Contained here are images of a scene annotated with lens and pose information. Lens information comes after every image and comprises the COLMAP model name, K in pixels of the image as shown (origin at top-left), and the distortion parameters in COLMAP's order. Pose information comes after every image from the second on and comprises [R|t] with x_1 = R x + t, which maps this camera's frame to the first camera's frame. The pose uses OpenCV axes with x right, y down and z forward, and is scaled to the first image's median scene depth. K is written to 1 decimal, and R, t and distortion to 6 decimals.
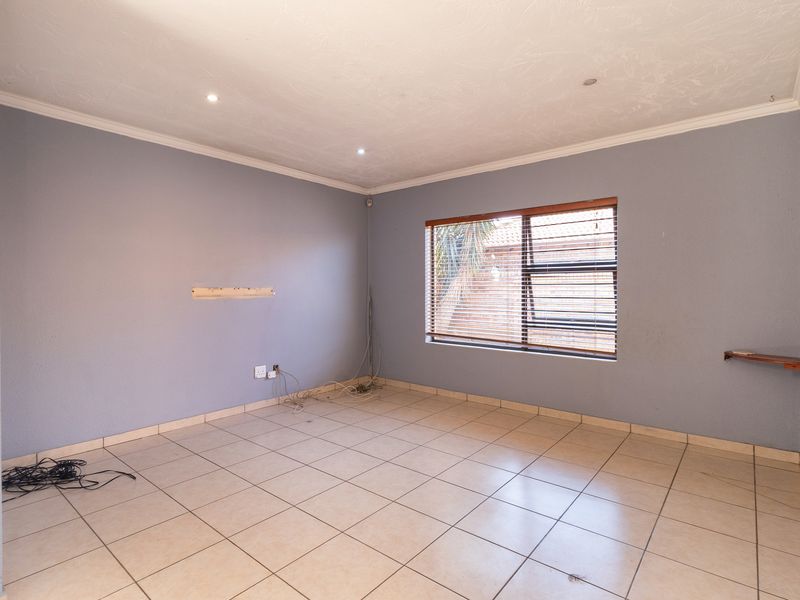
lens RADIAL K [[430.3, 0, 397.3], [0, 430.3, 293.6], [0, 0, 1]] dist [0.007225, 0.002338]
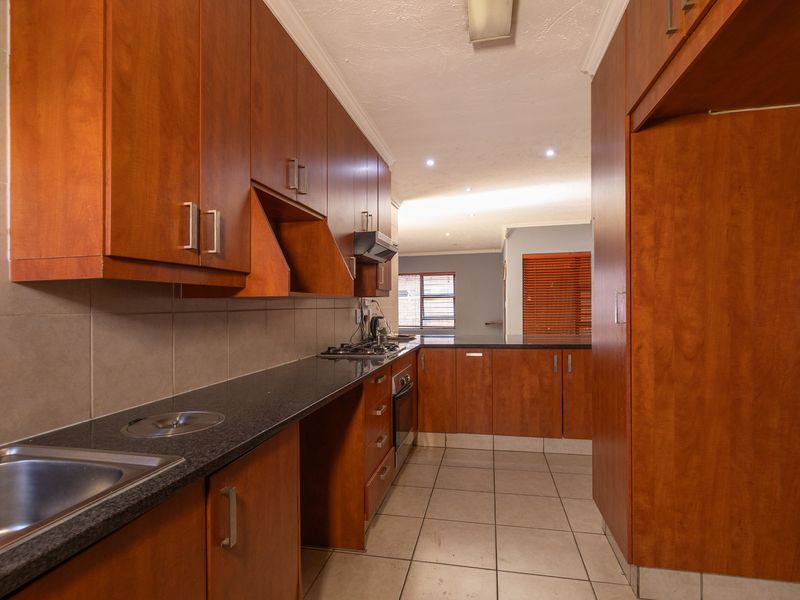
lens RADIAL K [[430.3, 0, 401.0], [0, 430.3, 305.8], [0, 0, 1]] dist [0.007225, 0.002338]
pose [[0.886067, 0.001041, 0.463555, -1.033462], [0.012449, 0.999583, -0.026039, 0.064881], [-0.463389, 0.028843, 0.885685, -1.243564]]
